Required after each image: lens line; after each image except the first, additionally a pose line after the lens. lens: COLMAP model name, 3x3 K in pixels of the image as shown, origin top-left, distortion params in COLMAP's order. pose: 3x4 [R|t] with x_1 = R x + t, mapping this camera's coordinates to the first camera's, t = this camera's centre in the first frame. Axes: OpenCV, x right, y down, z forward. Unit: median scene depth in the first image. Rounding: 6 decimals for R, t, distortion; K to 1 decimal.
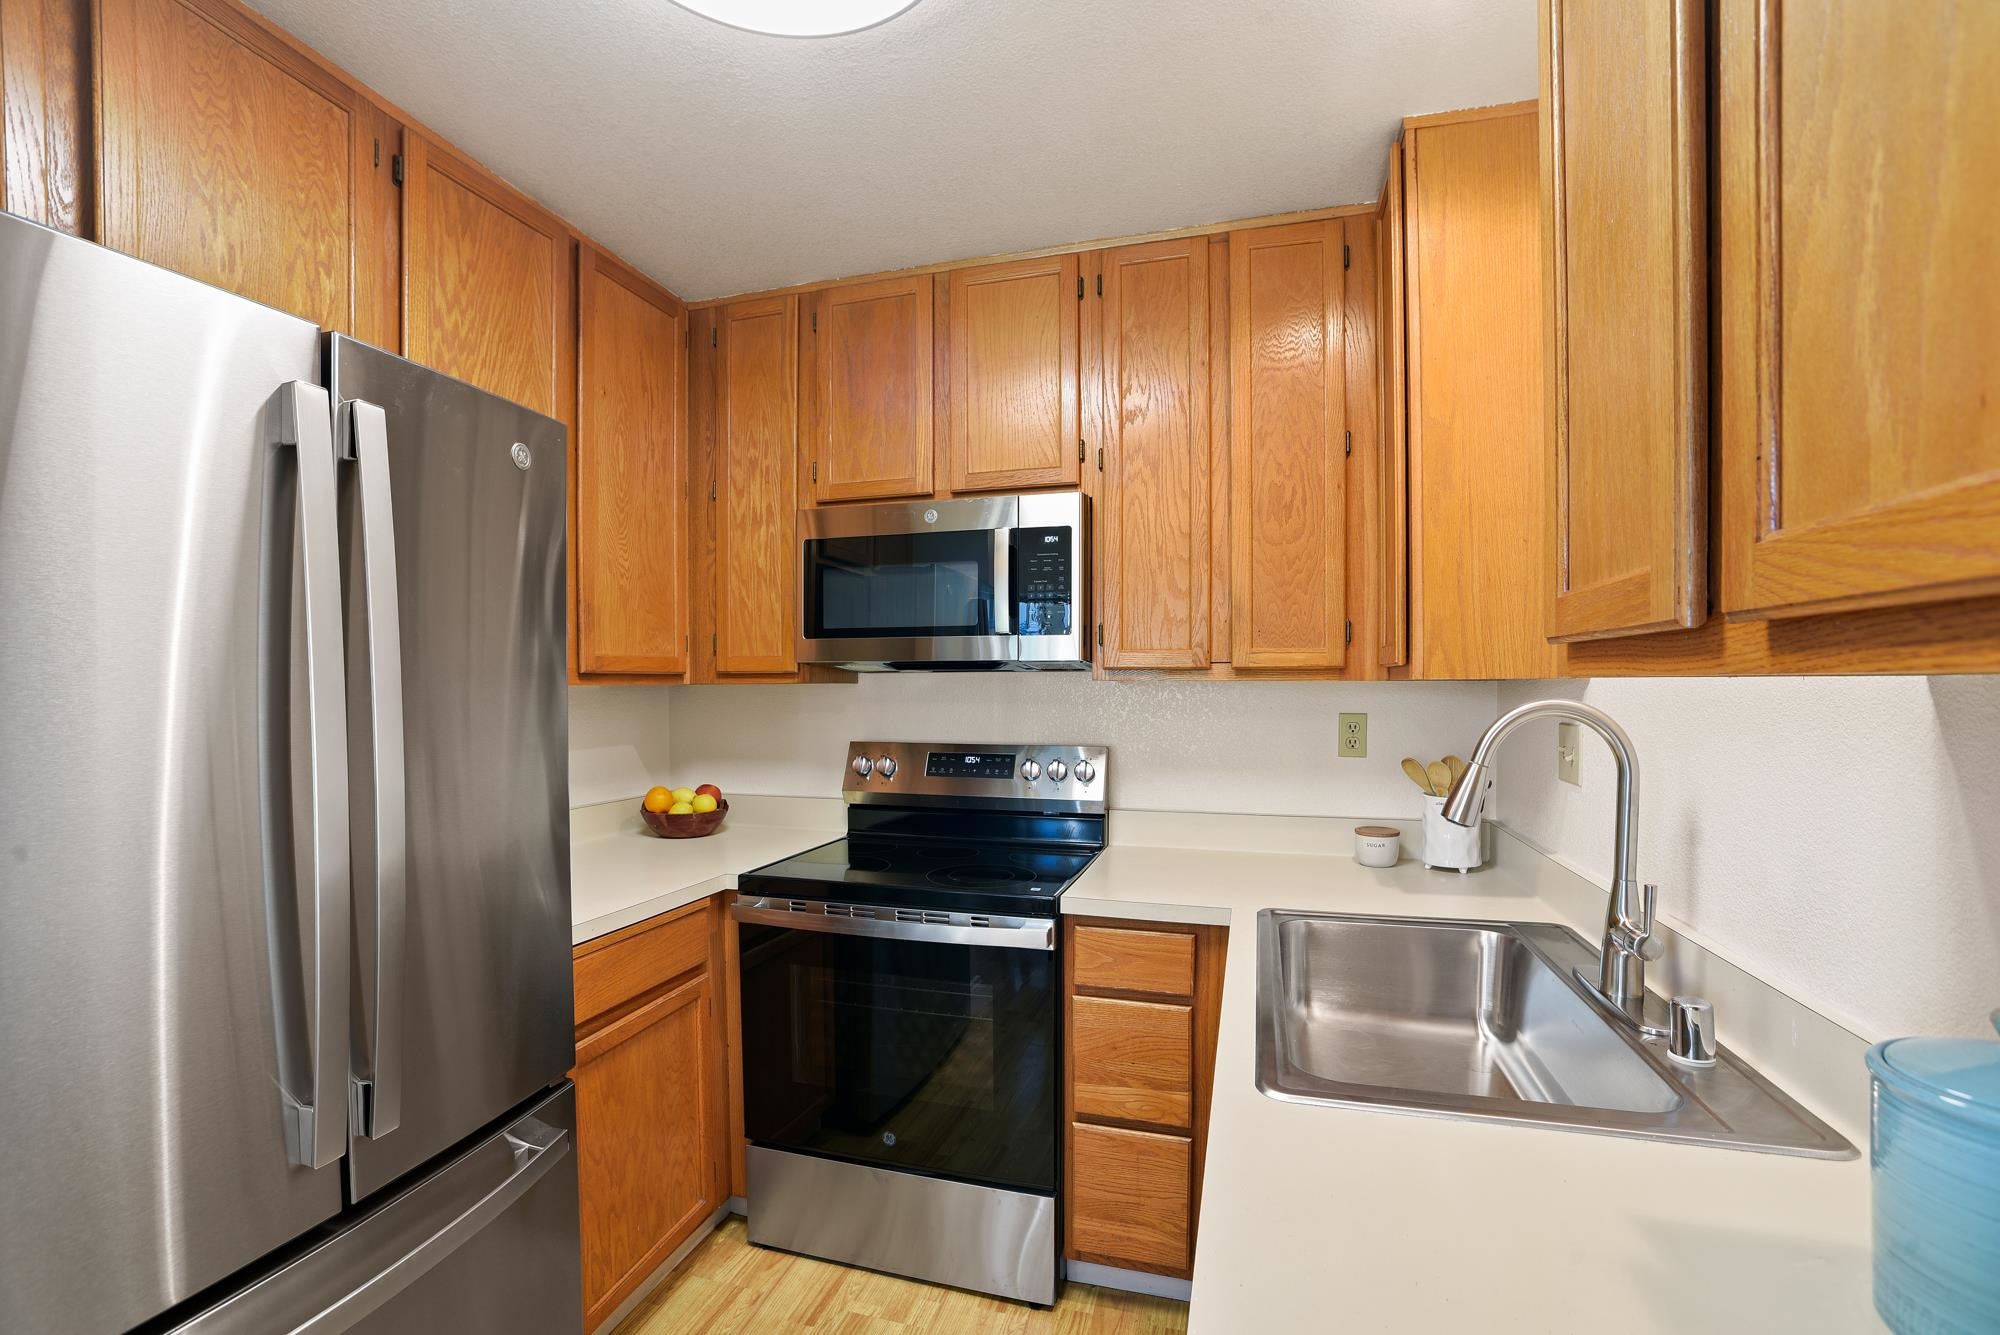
lens RADIAL K [[862.5, 0, 1001.5], [0, 862.5, 704.3], [0, 0, 1]] dist [-0.076694, 0.028595]
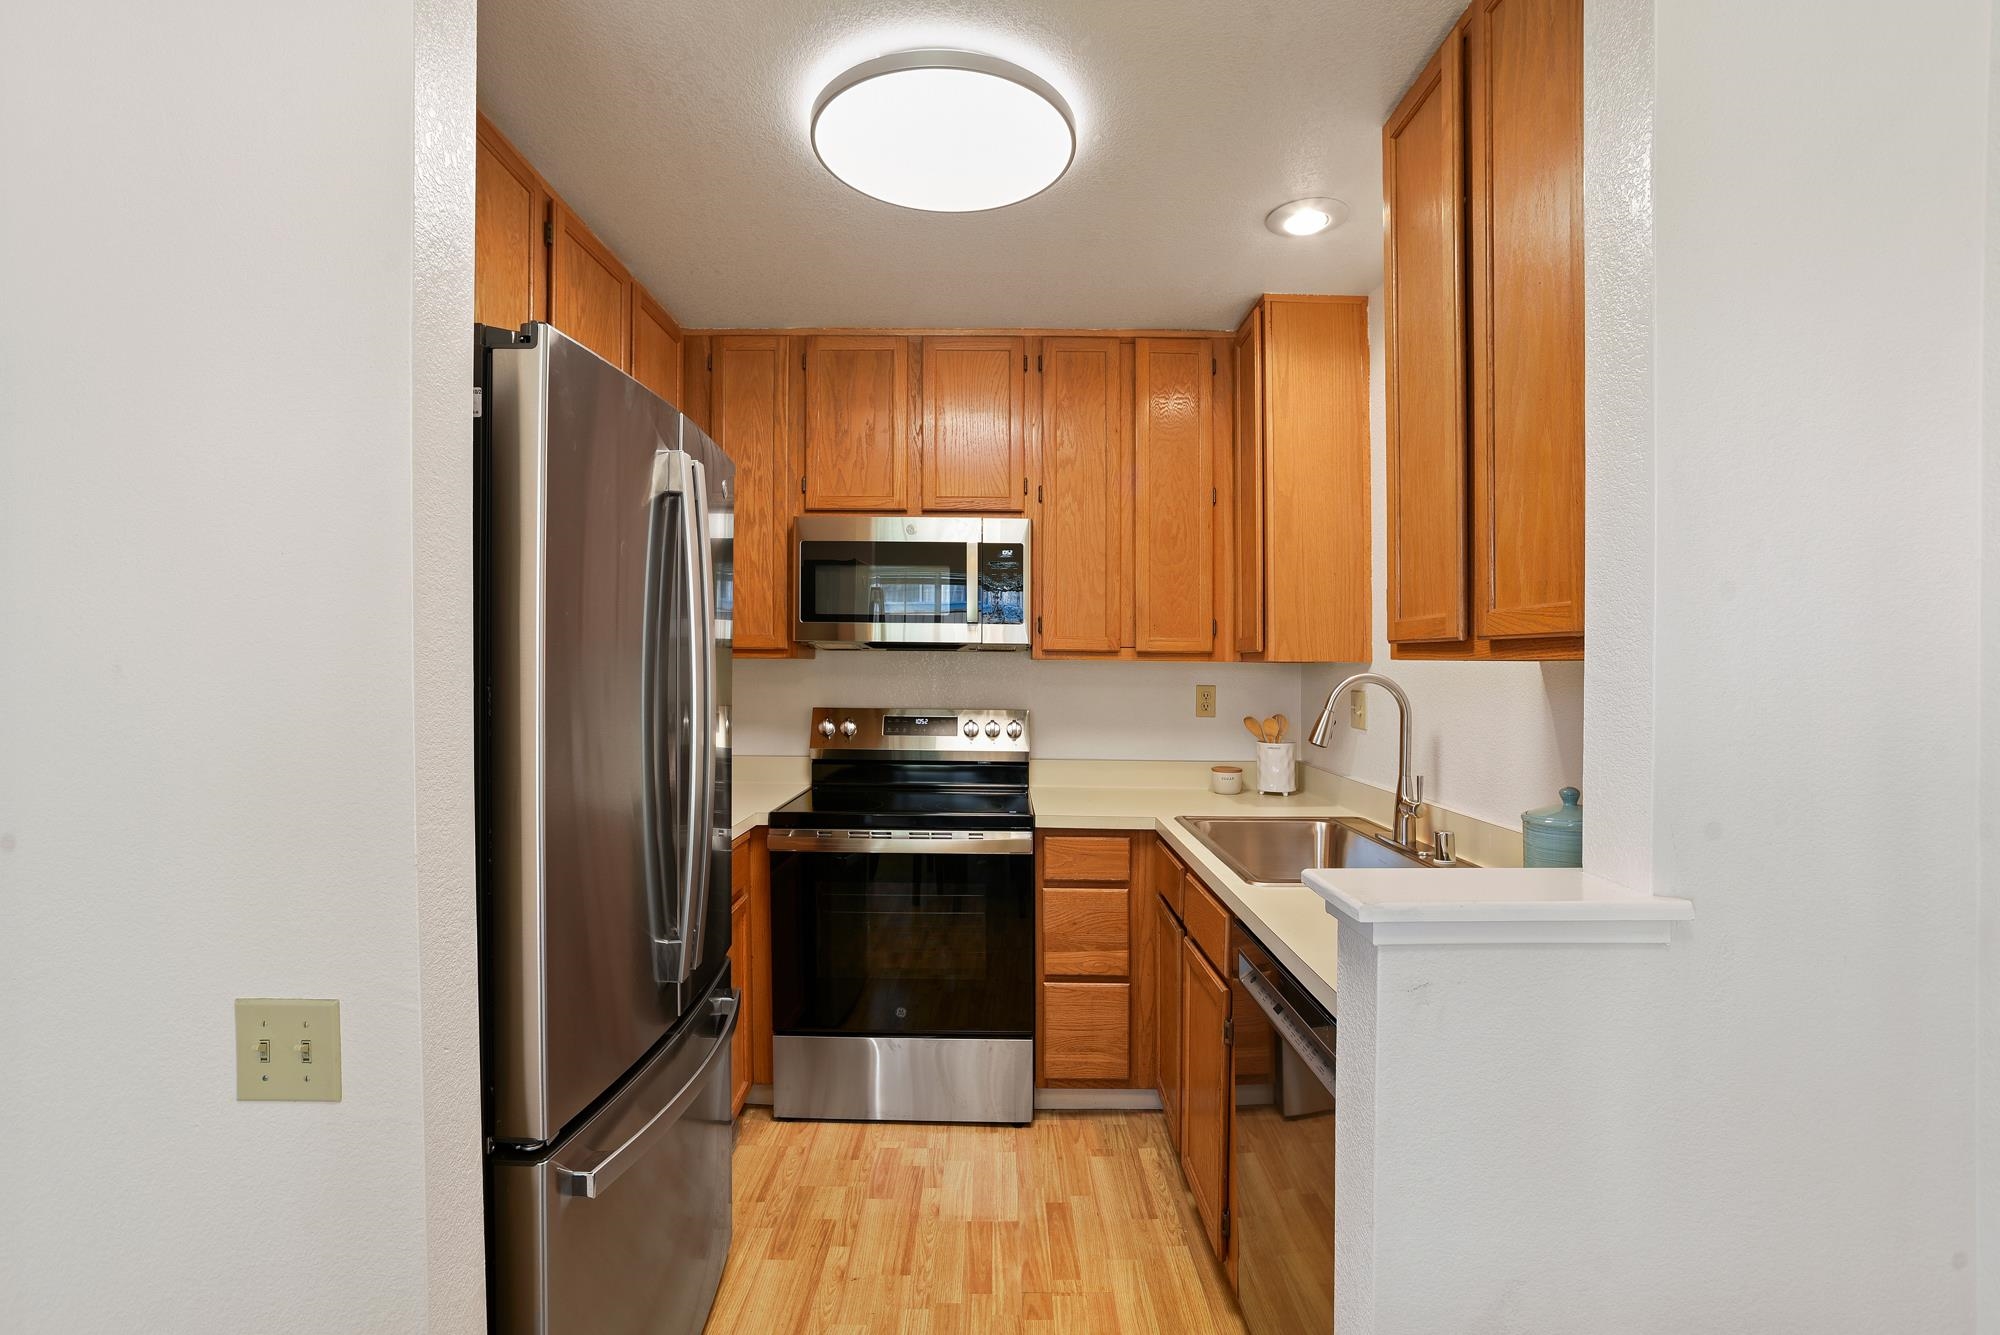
lens RADIAL K [[877.0, 0, 999.3], [0, 877.0, 655.0], [0, 0, 1]] dist [-0.061950, 0.000088]
pose [[0.960621, 0.015898, 0.277407, -0.340120], [-0.005377, 0.999239, -0.038646, 0.019565], [-0.277811, 0.035632, 0.959975, -0.302997]]
